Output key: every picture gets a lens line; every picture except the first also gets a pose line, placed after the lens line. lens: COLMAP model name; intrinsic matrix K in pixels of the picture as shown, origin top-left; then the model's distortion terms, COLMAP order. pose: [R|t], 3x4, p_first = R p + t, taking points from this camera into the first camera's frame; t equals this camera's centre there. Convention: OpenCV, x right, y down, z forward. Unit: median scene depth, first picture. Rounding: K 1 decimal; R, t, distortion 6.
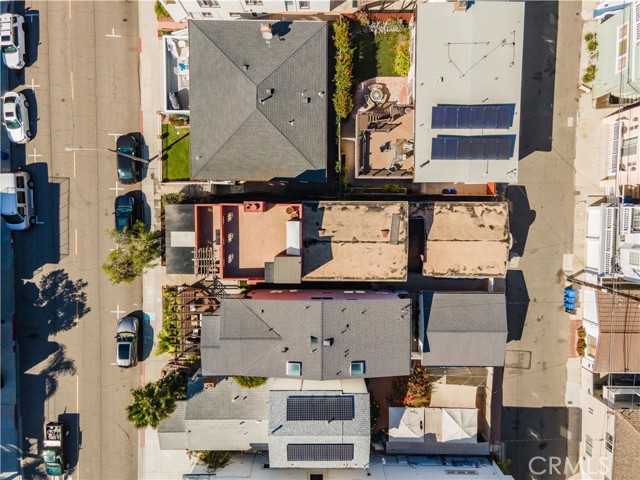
lens RADIAL K [[466.8, 0, 324.2], [0, 466.8, 243.9], [0, 0, 1]] dist [0.025663, 0.028834]
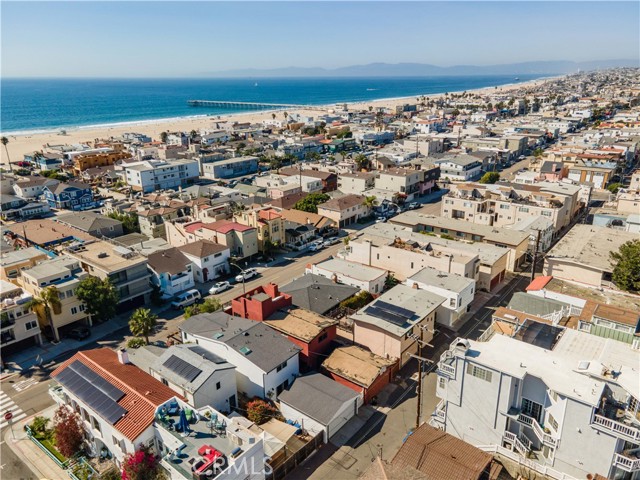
lens RADIAL K [[466.8, 0, 323.4], [0, 466.8, 240.2], [0, 0, 1]] dist [0.025663, 0.028834]
pose [[0.783631, 0.193459, -0.590336, 0.903091], [-0.620838, 0.210258, -0.755216, 0.974236], [-0.021981, 0.958314, 0.284871, 0.195282]]
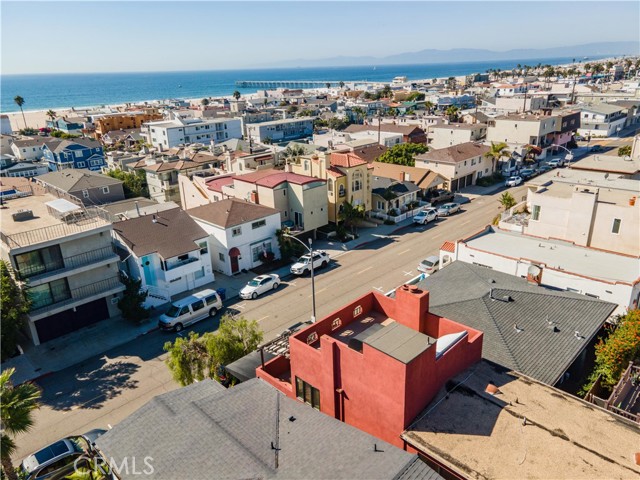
lens RADIAL K [[466.8, 0, 324.2], [0, 466.8, 238.4], [0, 0, 1]] dist [0.025663, 0.028834]
pose [[0.719910, 0.213796, -0.660319, 0.133706], [-0.694041, 0.213503, -0.687549, 0.338499], [-0.006015, 0.953262, 0.302086, 0.576584]]
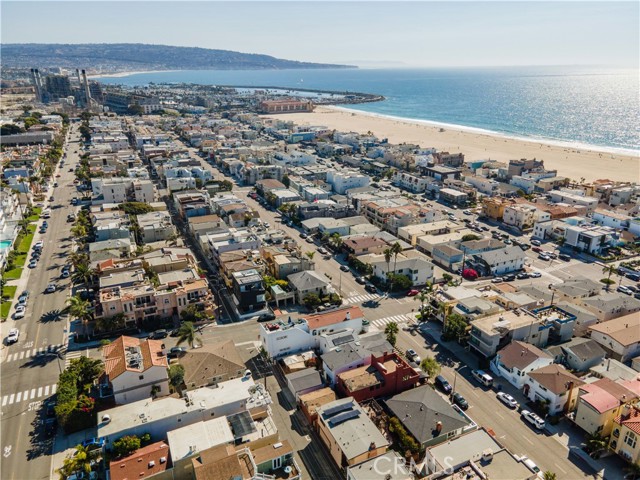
lens RADIAL K [[466.8, 0, 323.2], [0, 466.8, 240.7], [0, 0, 1]] dist [0.025663, 0.028834]
pose [[-0.904252, 0.144580, -0.401777, 1.019484], [-0.425929, -0.371987, 0.824749, -1.525090], [-0.030214, 0.916909, 0.397951, -0.637792]]
